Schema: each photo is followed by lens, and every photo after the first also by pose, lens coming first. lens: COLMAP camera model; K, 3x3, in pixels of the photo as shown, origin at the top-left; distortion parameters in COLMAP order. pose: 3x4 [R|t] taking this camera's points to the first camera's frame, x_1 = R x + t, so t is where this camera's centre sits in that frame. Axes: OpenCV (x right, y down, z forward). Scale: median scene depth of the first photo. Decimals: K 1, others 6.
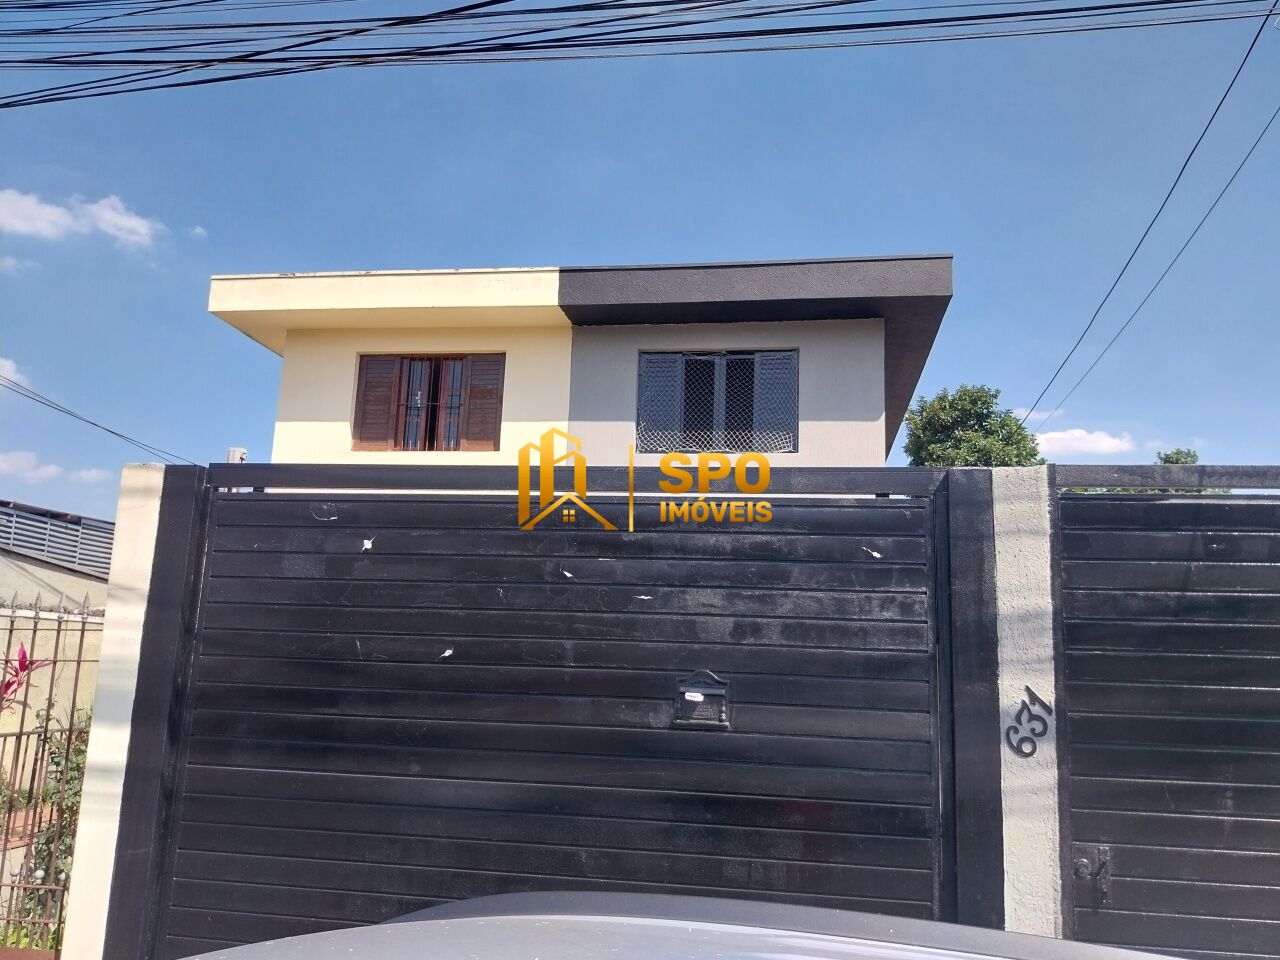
lens RADIAL K [[974.8, 0, 641.0], [0, 974.8, 481.7], [0, 0, 1]] dist [0.033650, -0.050678]
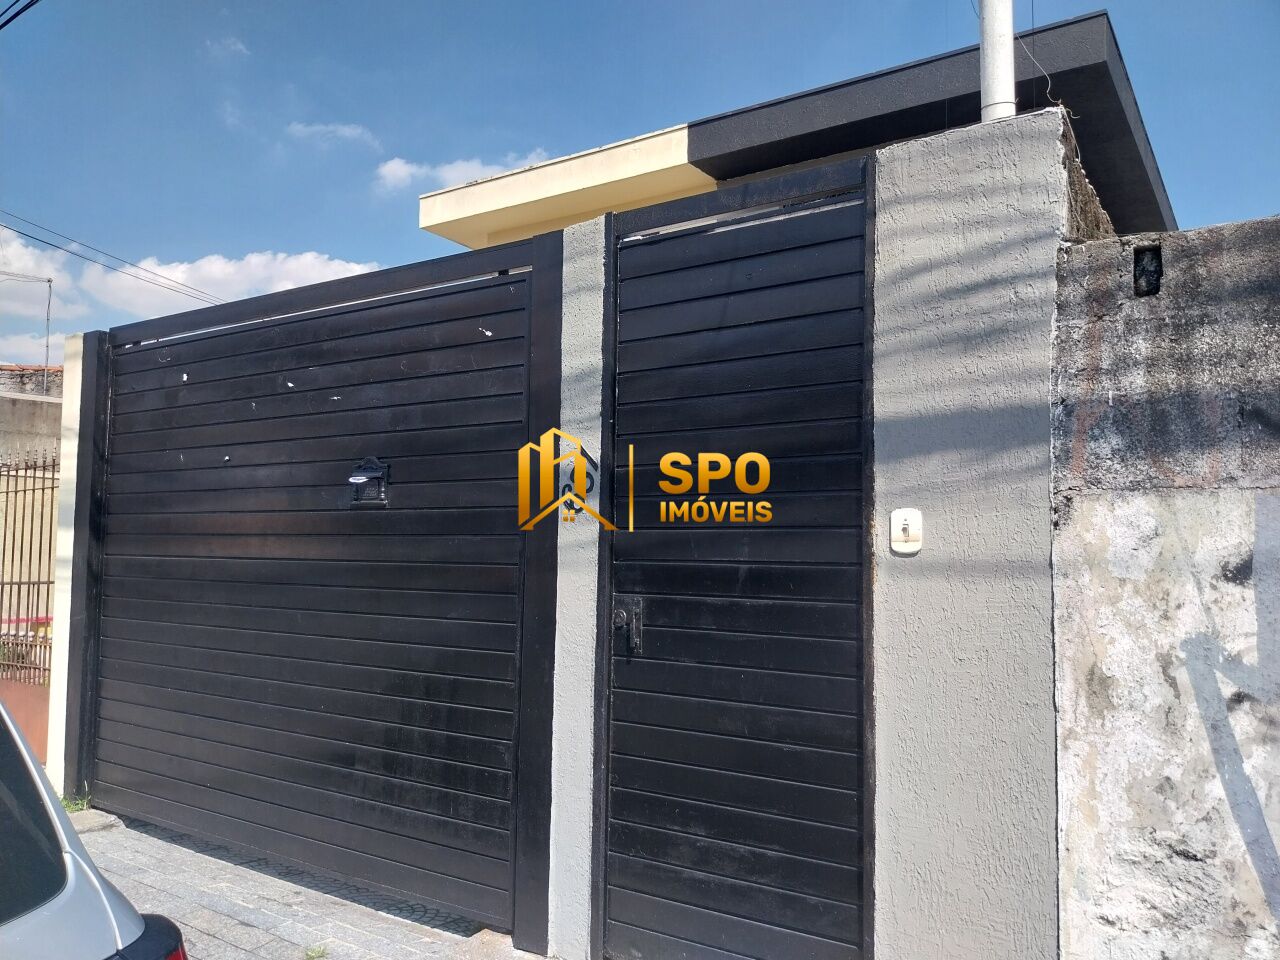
lens RADIAL K [[974.8, 0, 641.4], [0, 974.8, 508.9], [0, 0, 1]] dist [0.033650, -0.050678]
pose [[0.906237, -0.041686, -0.420709, 0.832926], [0.095511, 0.989587, 0.107684, 0.166301], [0.411839, -0.137770, 0.900782, 0.119458]]
